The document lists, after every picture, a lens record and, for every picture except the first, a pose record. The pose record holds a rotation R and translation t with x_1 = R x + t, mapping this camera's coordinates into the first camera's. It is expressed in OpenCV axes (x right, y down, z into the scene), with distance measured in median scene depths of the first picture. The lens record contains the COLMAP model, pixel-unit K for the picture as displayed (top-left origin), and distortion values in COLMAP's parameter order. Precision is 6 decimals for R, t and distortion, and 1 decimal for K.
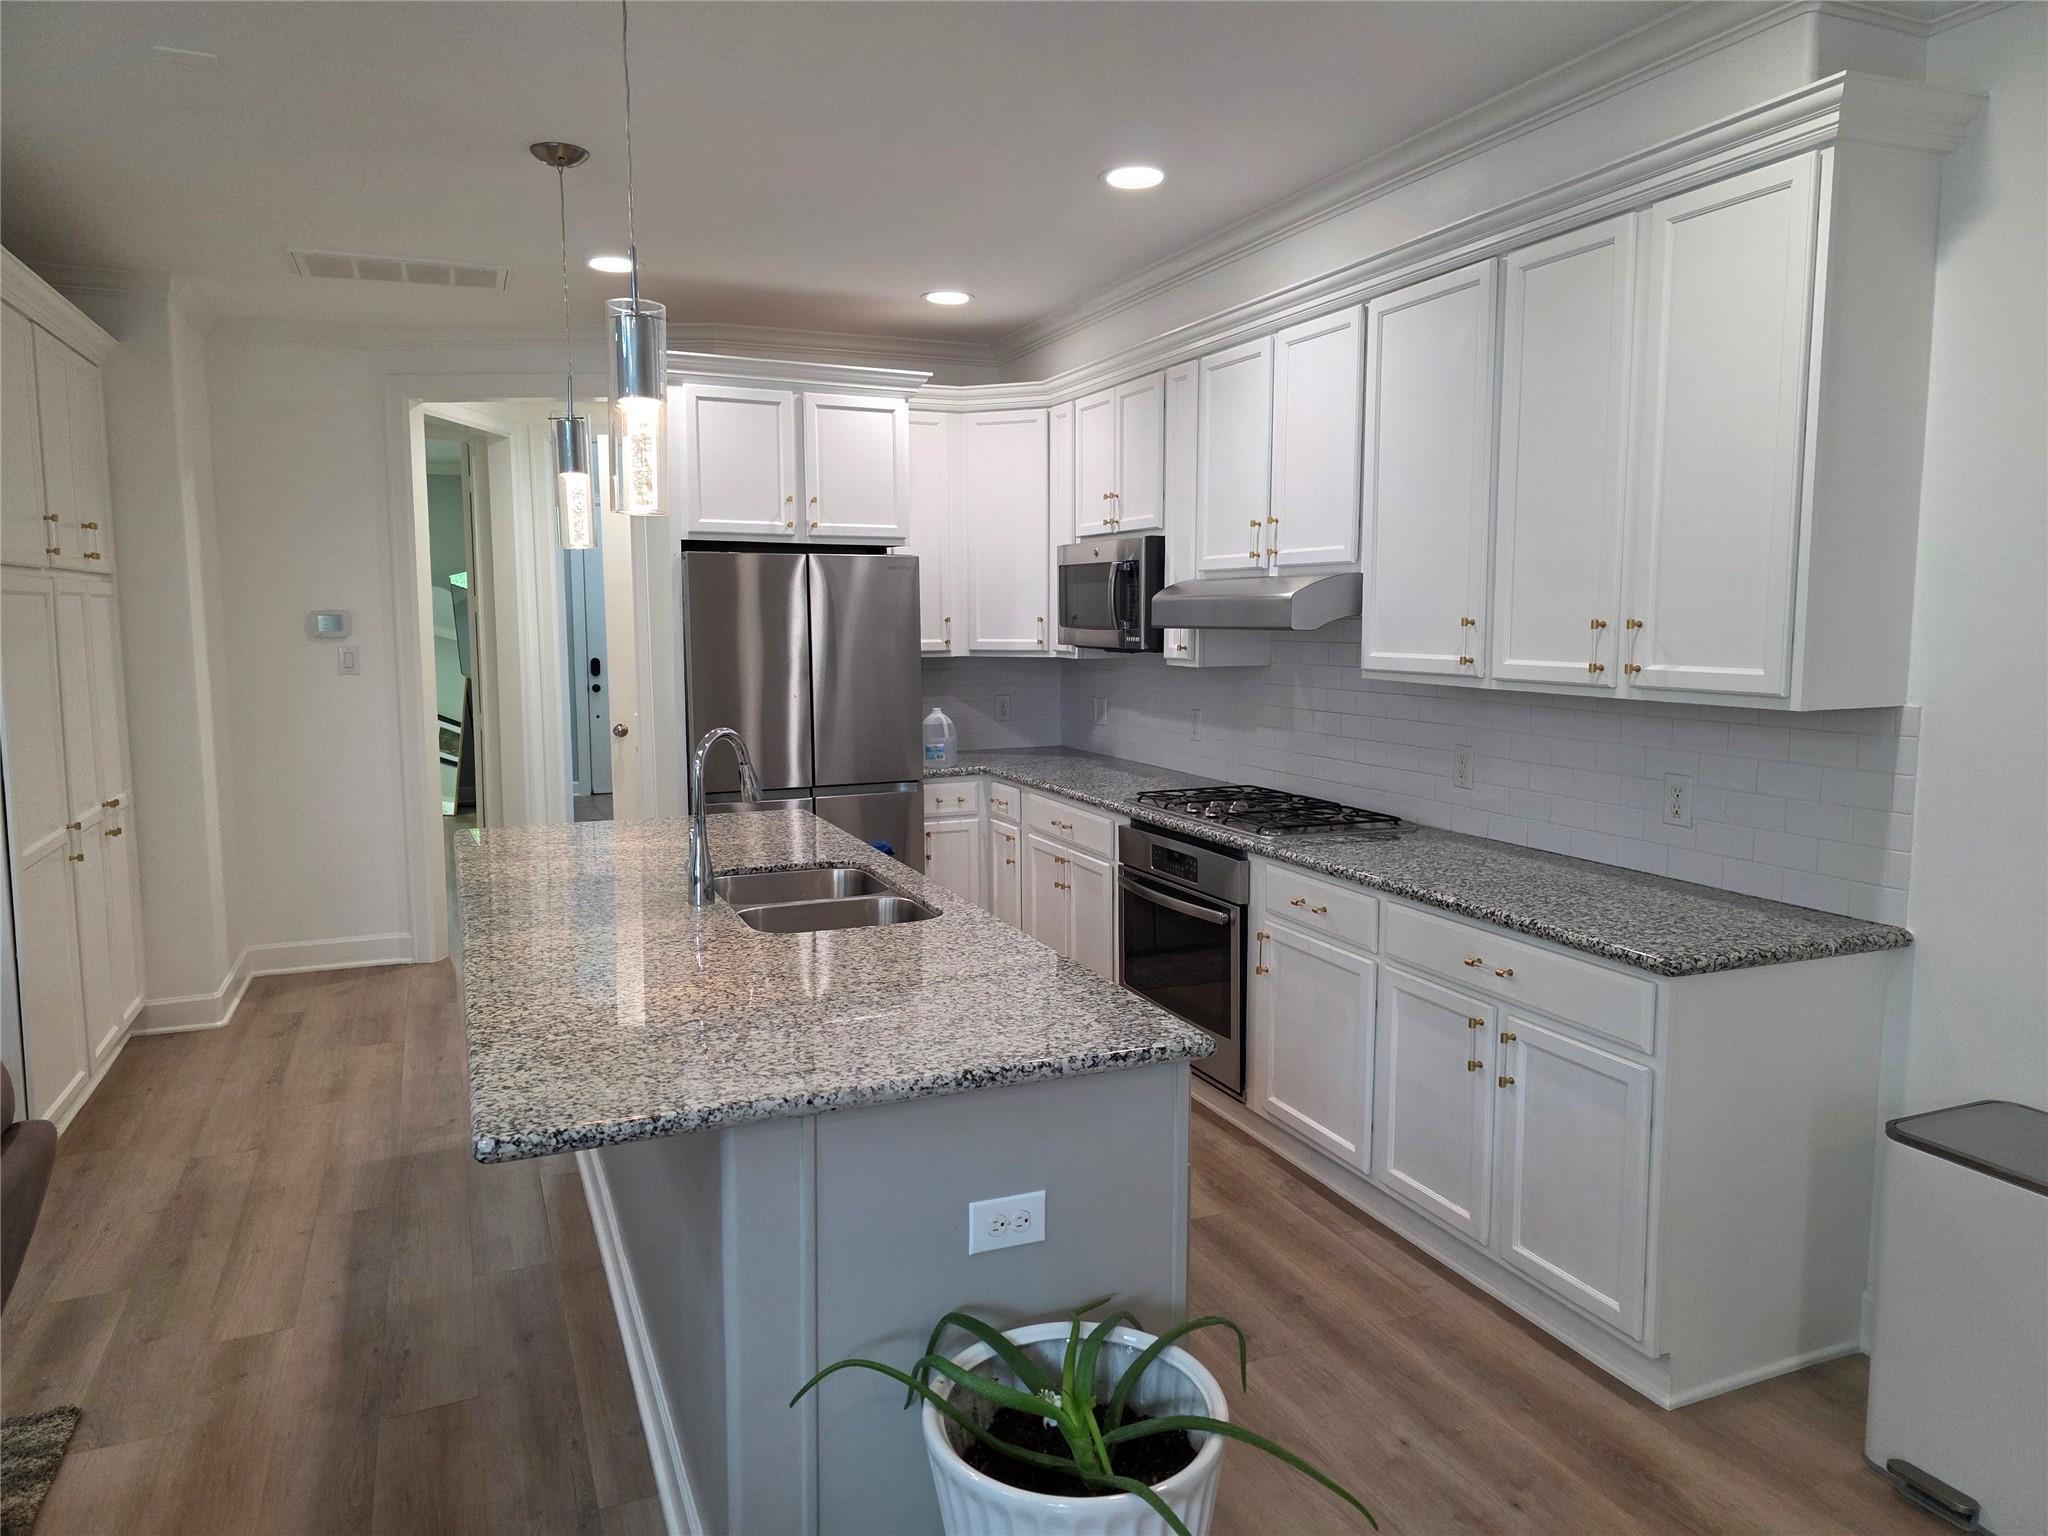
lens RADIAL K [[1376.8, 0, 1029.9], [0, 1376.8, 754.1], [0, 0, 1]] dist [0.068734, -0.063046]
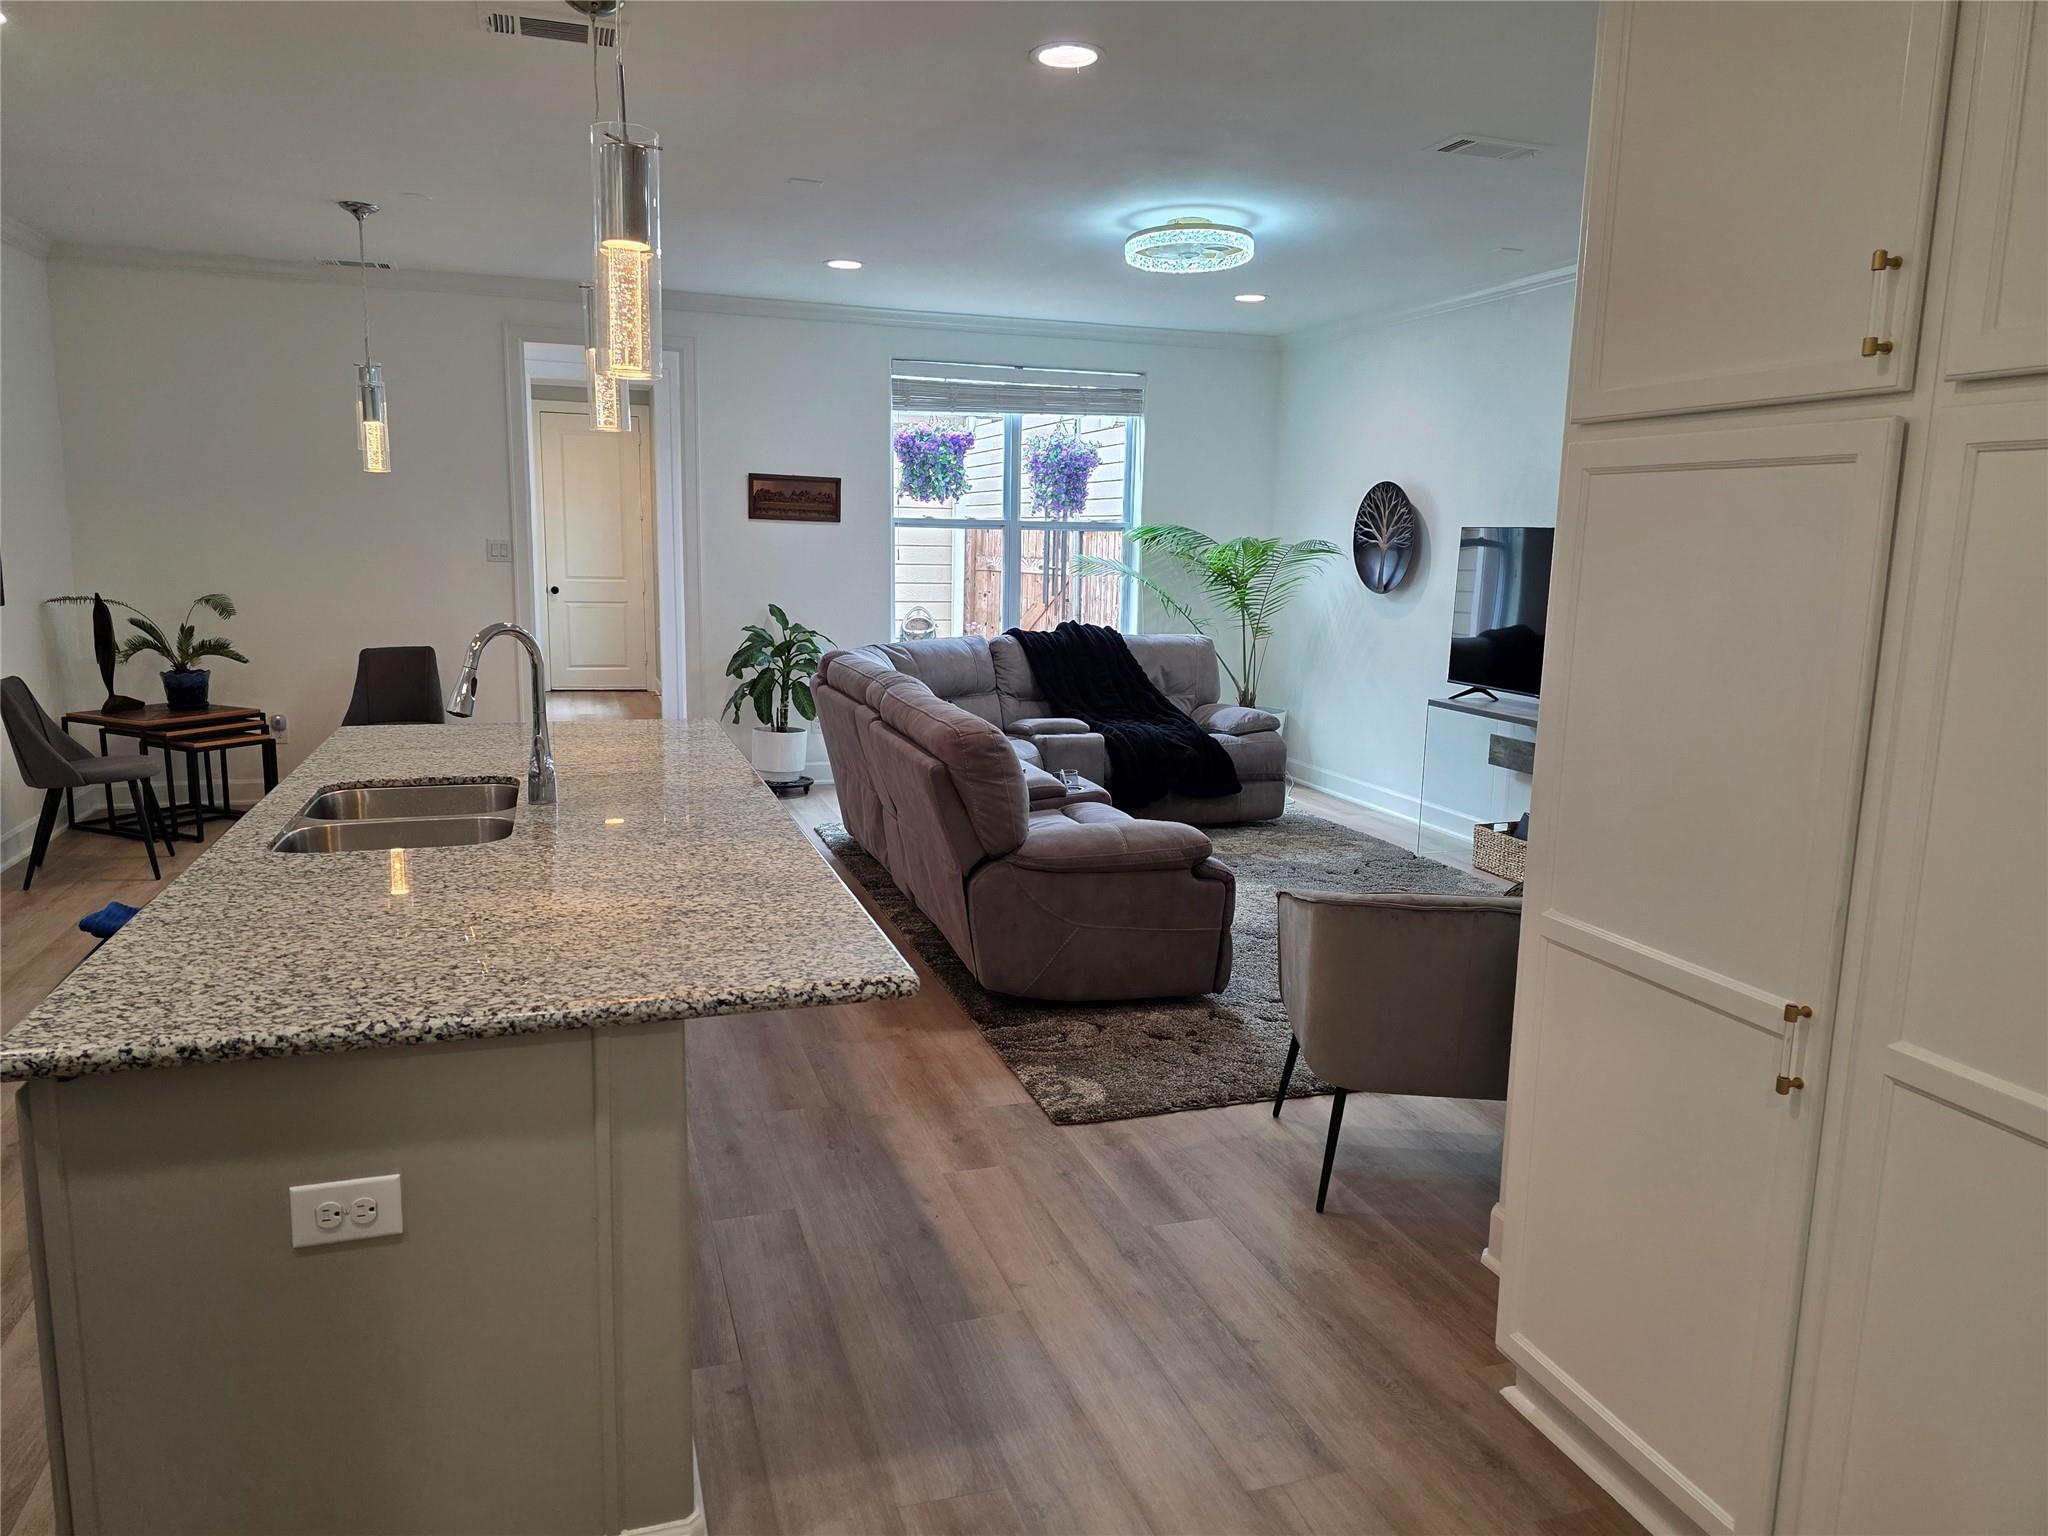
lens RADIAL K [[1367.1, 0, 1024.0], [0, 1367.1, 768.0], [0, 0, 1]] dist [0.104405, -0.108691]
pose [[-0.996978, -0.028880, 0.072113, -0.512969], [-0.008309, 0.962643, 0.270645, -0.141986], [-0.077236, 0.269228, -0.959974, 1.512659]]
